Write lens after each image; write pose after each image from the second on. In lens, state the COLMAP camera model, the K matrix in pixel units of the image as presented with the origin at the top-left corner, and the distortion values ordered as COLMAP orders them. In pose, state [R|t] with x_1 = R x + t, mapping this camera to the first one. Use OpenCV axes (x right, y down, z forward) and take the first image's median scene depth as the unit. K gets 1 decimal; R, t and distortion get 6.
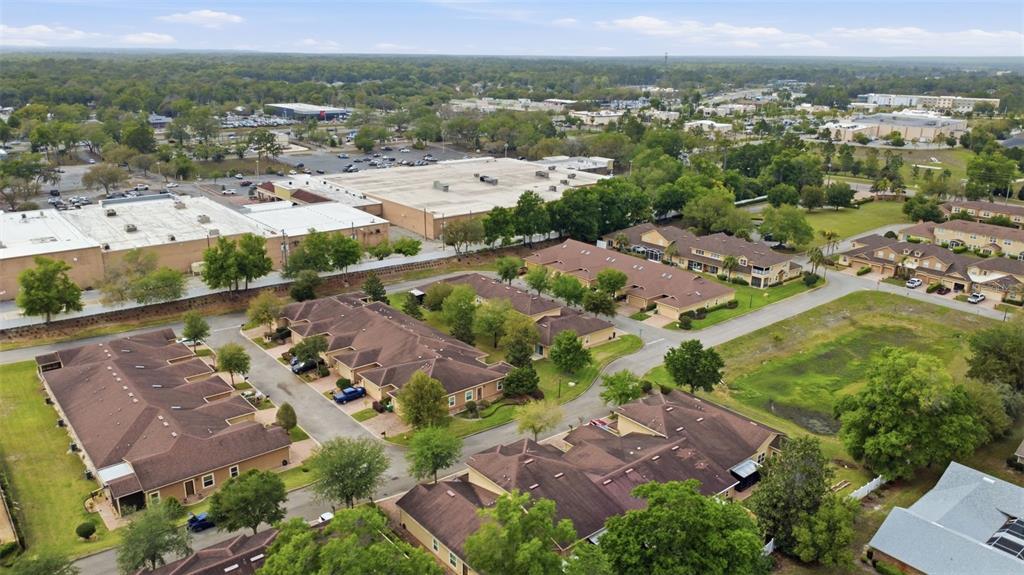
lens RADIAL K [[751.6, 0, 512.0], [0, 751.6, 287.5], [0, 0, 1]] dist [-0.001945, 0.004710]
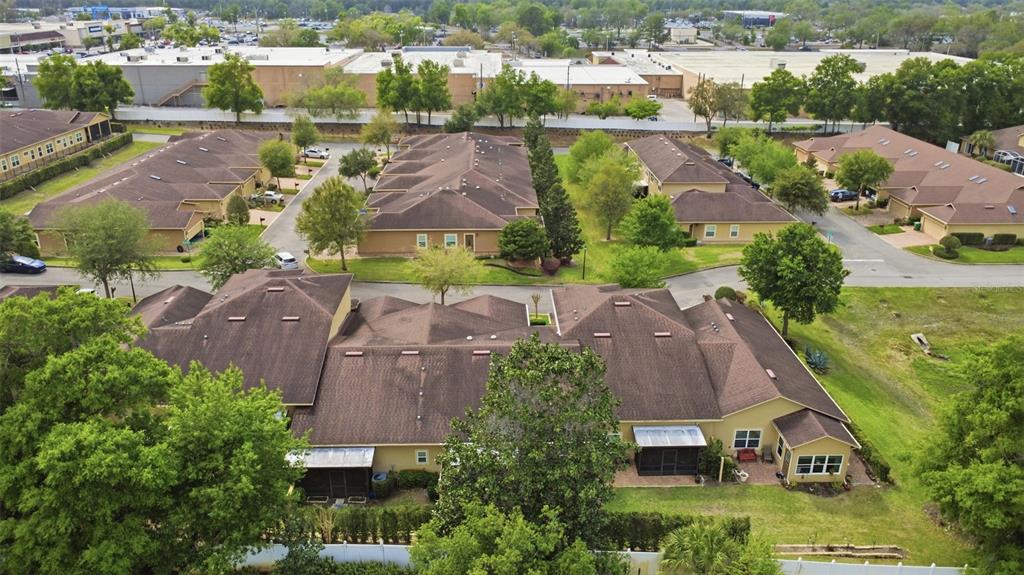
lens RADIAL K [[751.6, 0, 512.0], [0, 751.6, 287.5], [0, 0, 1]] dist [-0.001945, 0.004710]
pose [[0.783716, 0.219257, -0.581133, 0.250379], [-0.177111, 0.975666, 0.129259, 0.050023], [0.595332, 0.001623, 0.803478, 0.271579]]
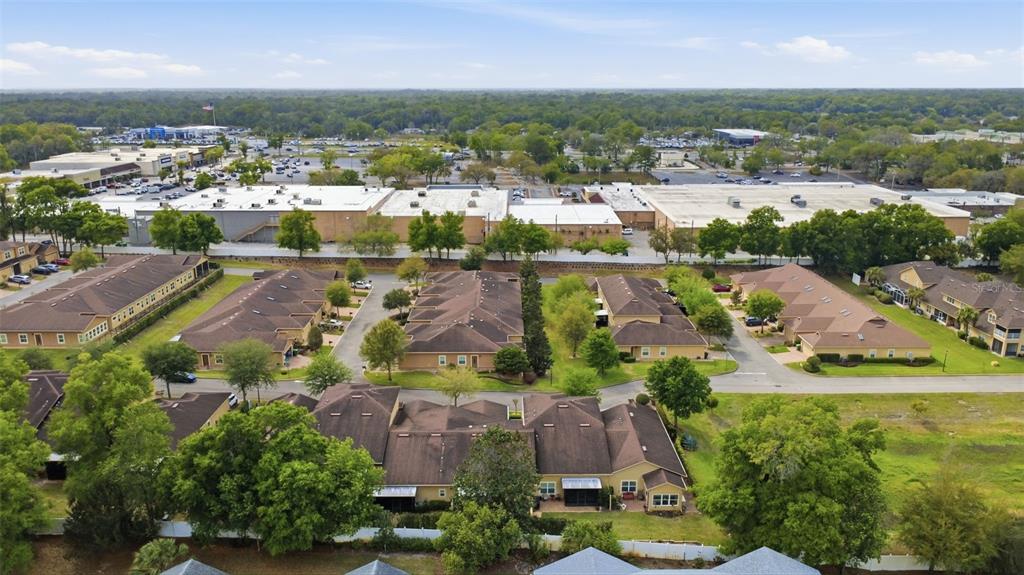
lens RADIAL K [[751.6, 0, 512.0], [0, 751.6, 287.5], [0, 0, 1]] dist [-0.001945, 0.004710]
pose [[0.770162, 0.149443, -0.620095, 0.382267], [-0.178013, 0.983898, 0.016027, 0.008101], [0.612505, 0.098041, 0.784363, 0.120420]]
